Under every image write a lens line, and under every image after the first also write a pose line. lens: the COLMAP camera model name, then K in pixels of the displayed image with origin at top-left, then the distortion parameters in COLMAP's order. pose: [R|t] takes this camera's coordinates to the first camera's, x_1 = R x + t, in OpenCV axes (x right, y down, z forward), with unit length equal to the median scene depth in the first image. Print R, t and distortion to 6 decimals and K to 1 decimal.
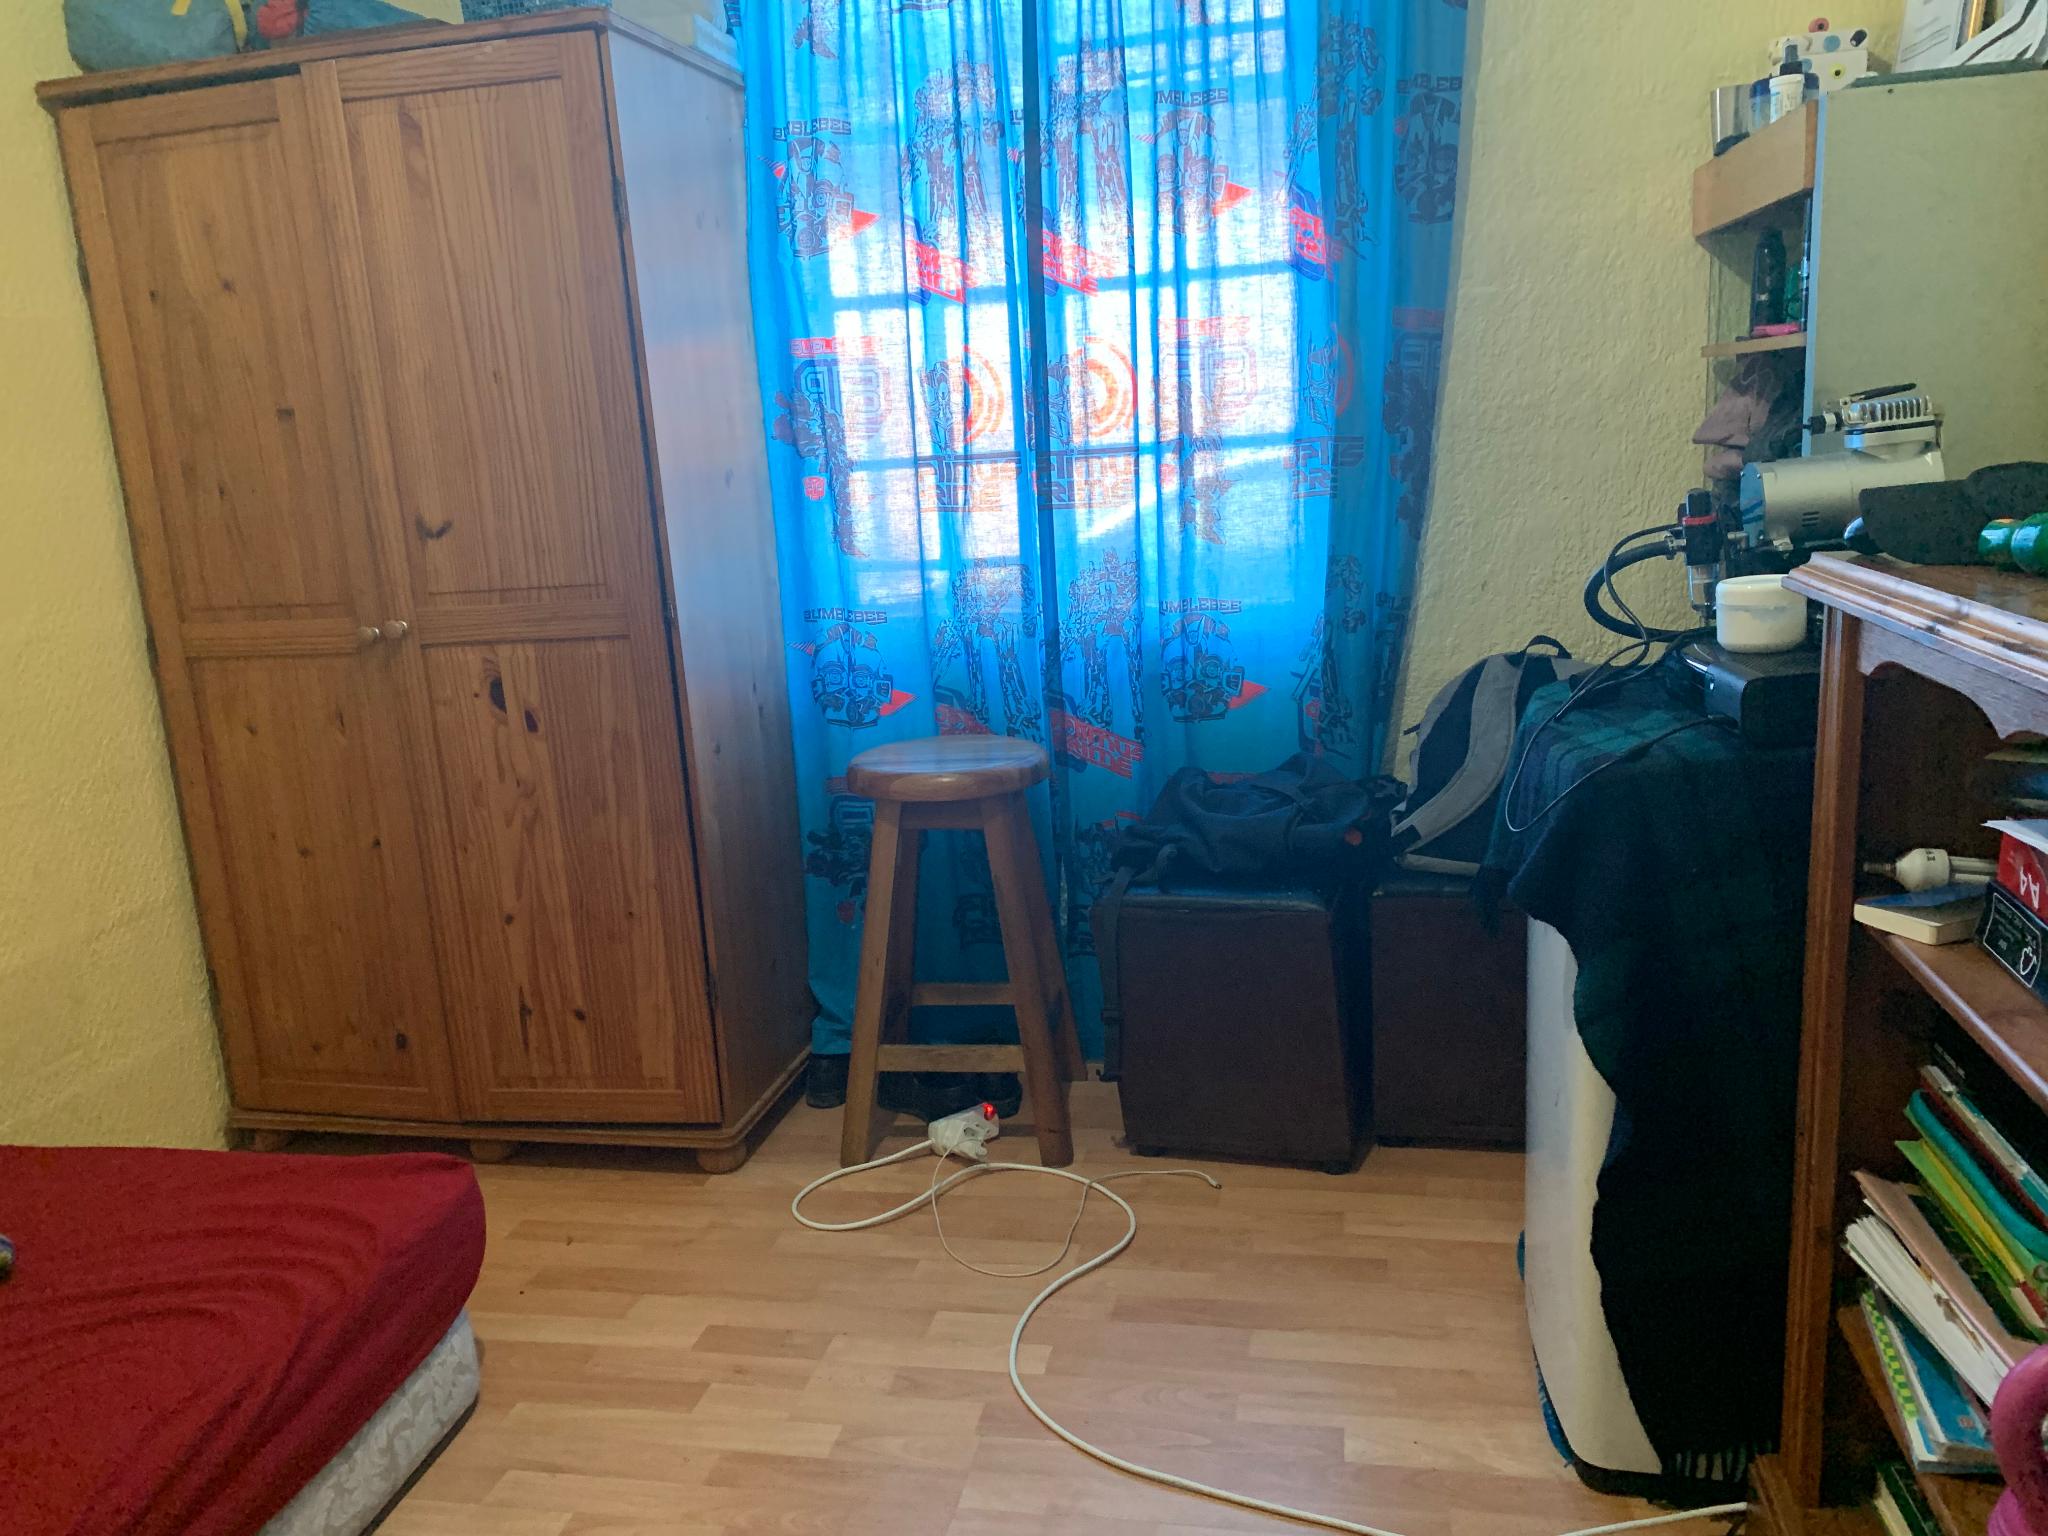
lens RADIAL K [[1574.0, 0, 1021.6], [0, 1574.0, 756.8], [0, 0, 1]] dist [0.048152, -0.051192]
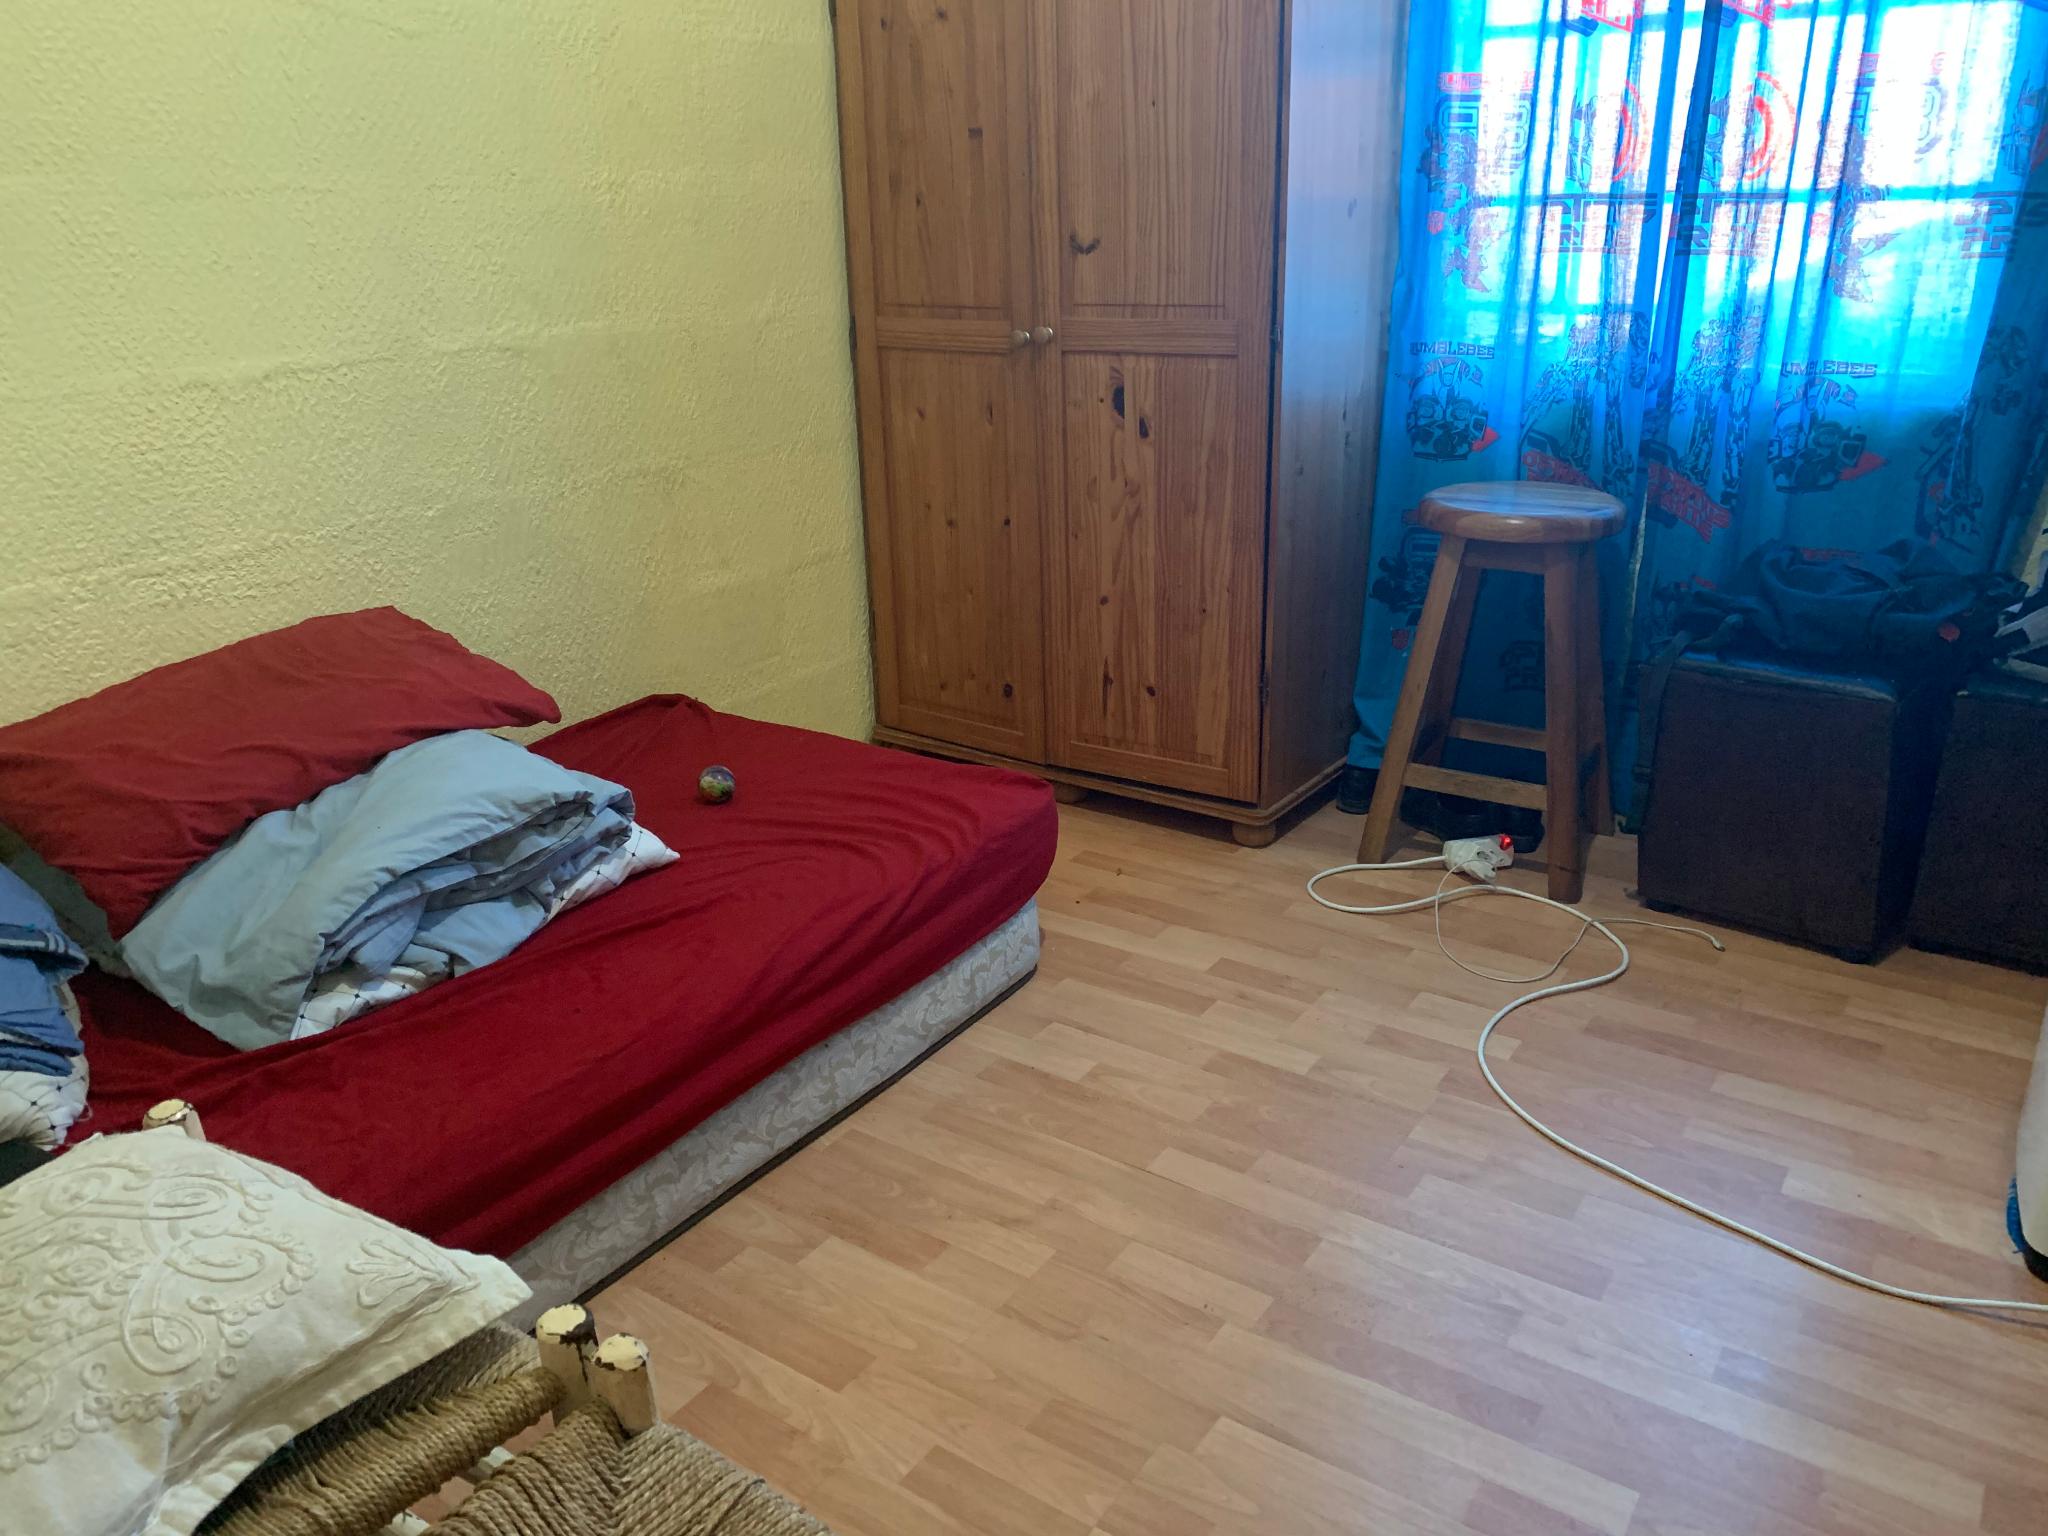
lens RADIAL K [[1574.0, 0, 1022.8], [0, 1574.0, 774.8], [0, 0, 1]] dist [0.048152, -0.051192]
pose [[0.925314, 0.170284, -0.338817, 0.033954], [-0.111051, 0.976015, 0.187248, 0.017858], [0.362576, -0.135637, 0.922031, -0.103672]]
